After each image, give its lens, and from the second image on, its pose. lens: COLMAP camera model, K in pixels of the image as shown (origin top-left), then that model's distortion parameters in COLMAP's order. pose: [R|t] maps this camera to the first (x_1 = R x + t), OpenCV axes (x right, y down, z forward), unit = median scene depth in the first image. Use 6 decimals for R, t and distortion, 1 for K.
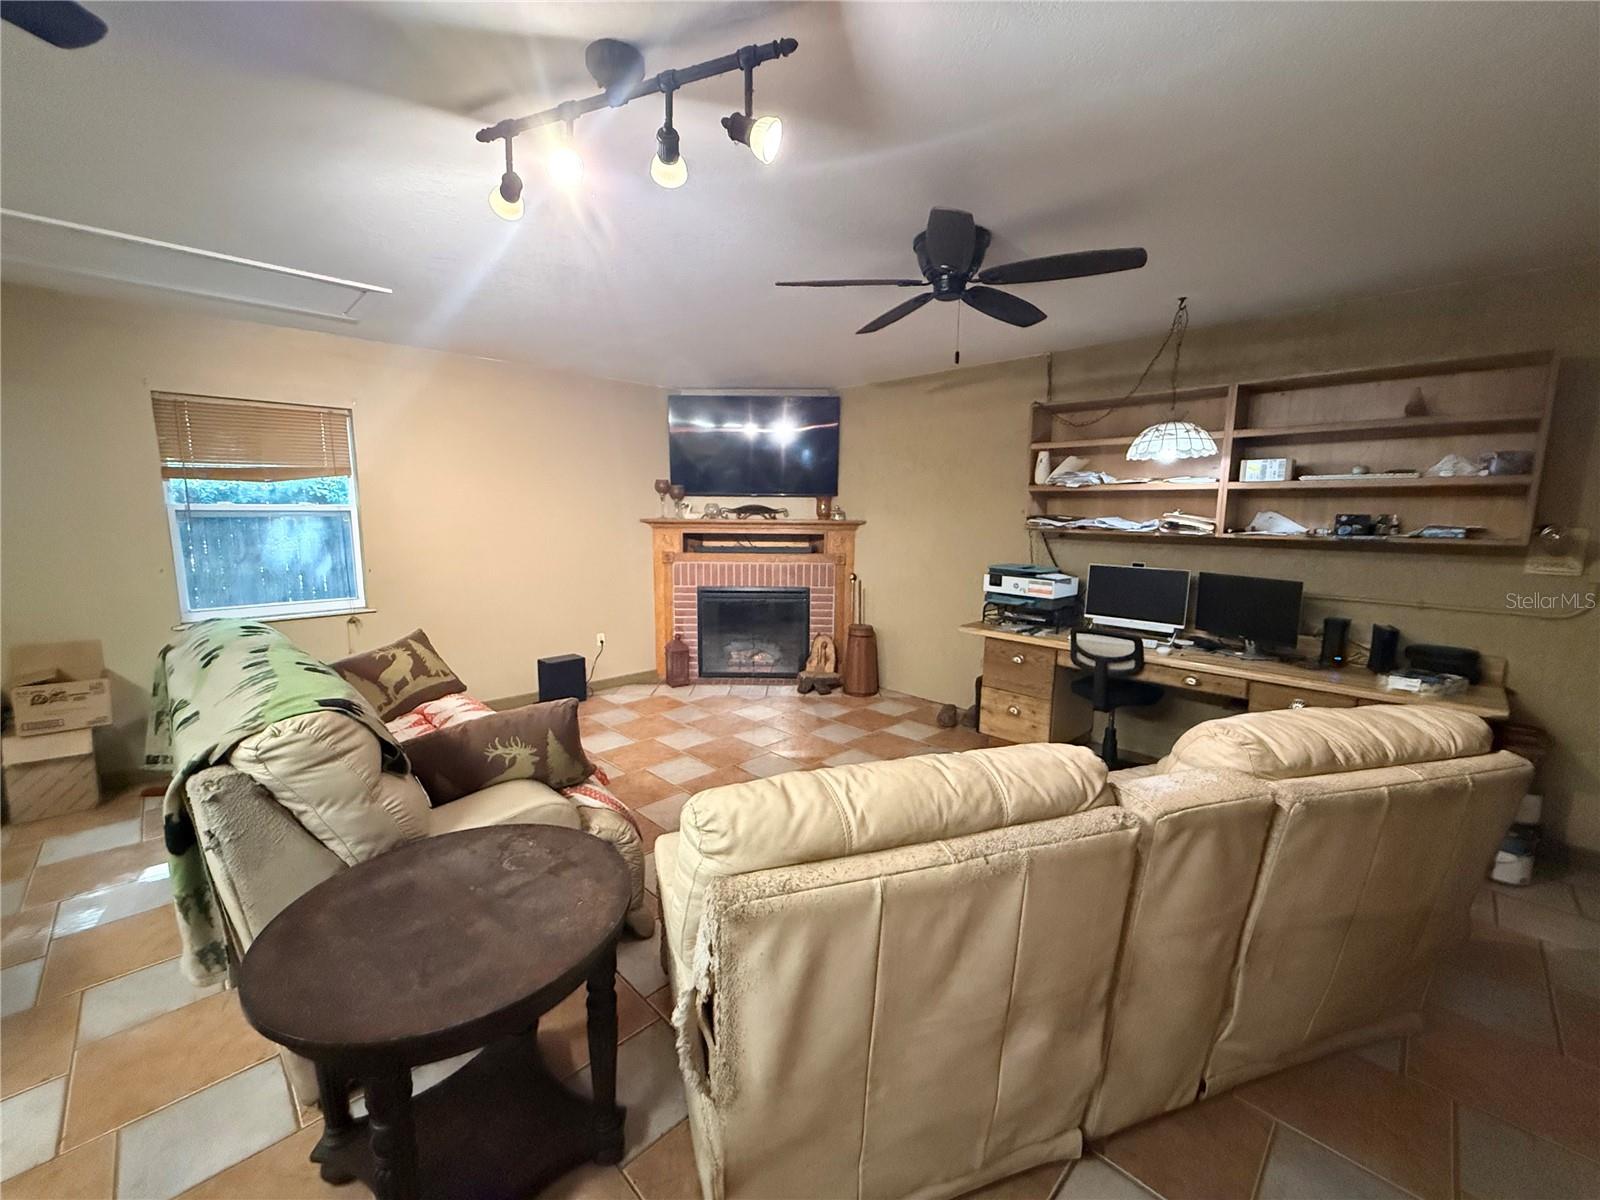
lens RADIAL K [[642.7, 0, 803.3], [0, 642.7, 600.8], [0, 0, 1]] dist [-0.001824, -0.000404]
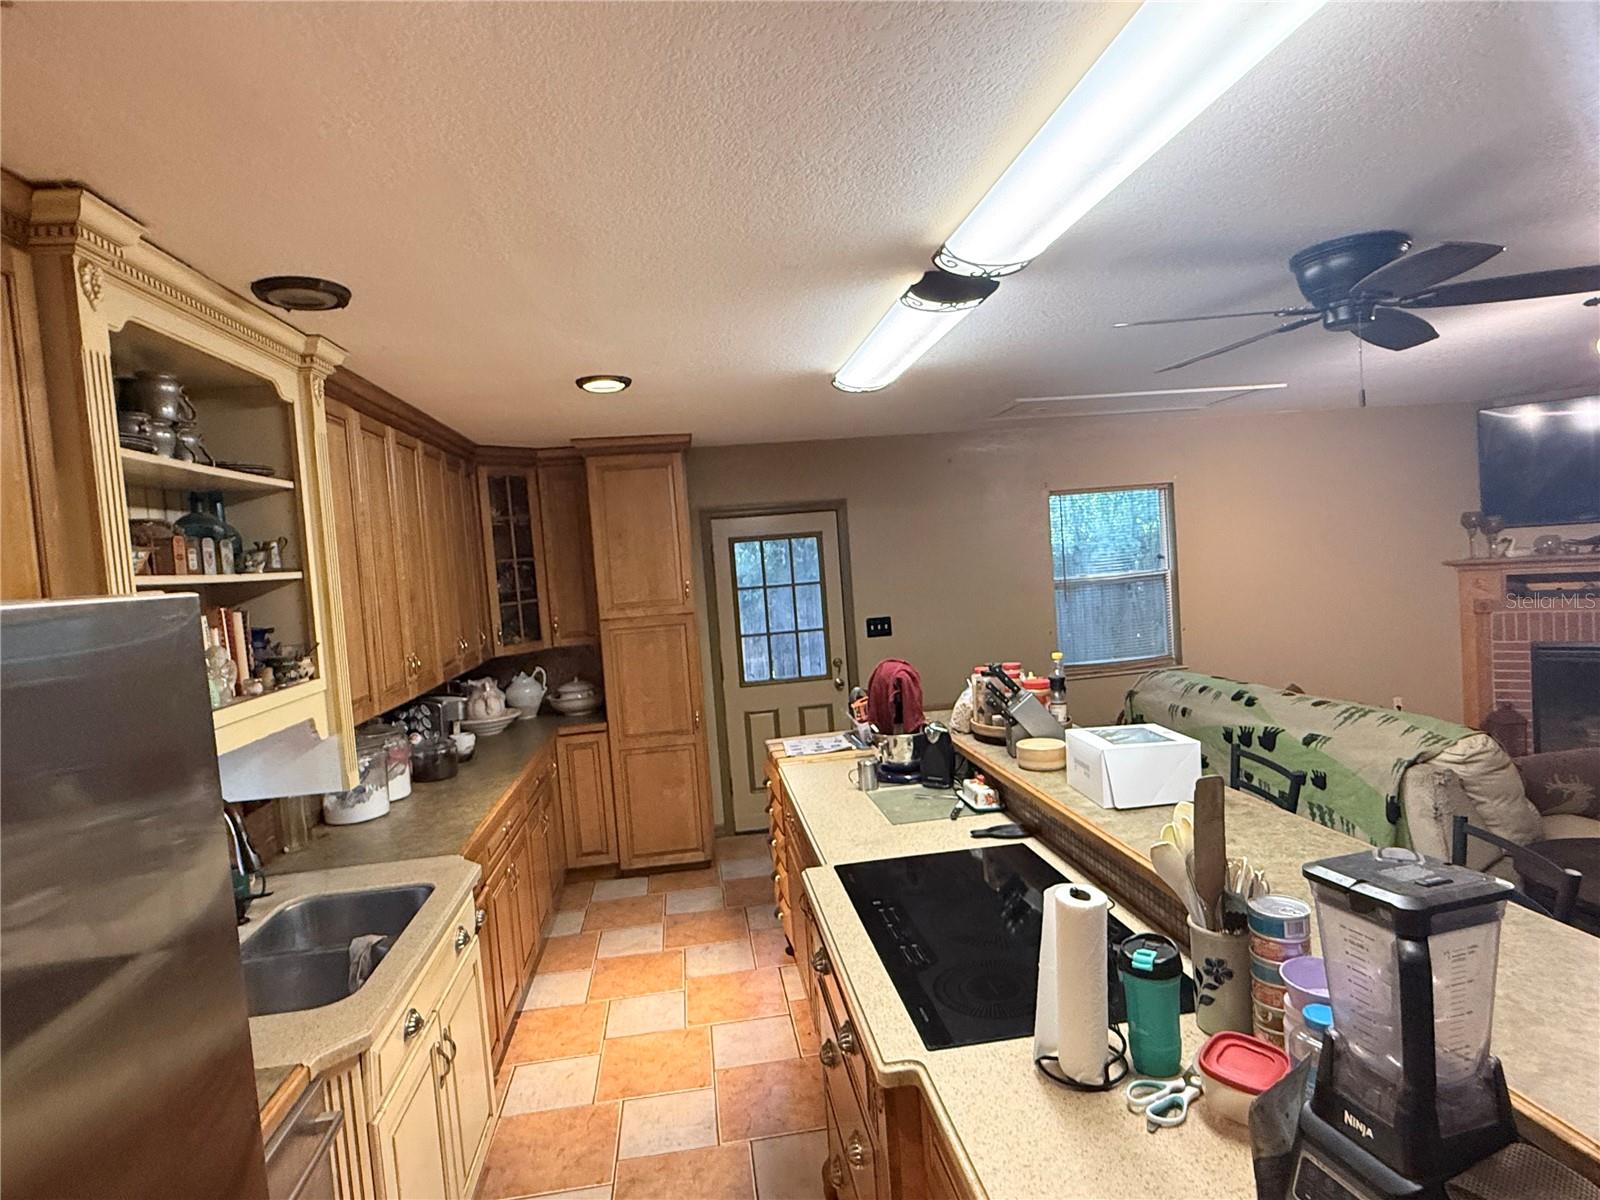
lens RADIAL K [[892.0, 0, 785.9], [0, 892.0, 610.4], [0, 0, 1]] dist [-0.008197, 0.001410]
pose [[0.782106, -0.027441, -0.622540, -0.201616], [-0.008039, 0.998502, -0.054113, 0.005036], [0.623093, 0.047327, 0.780715, -0.417372]]
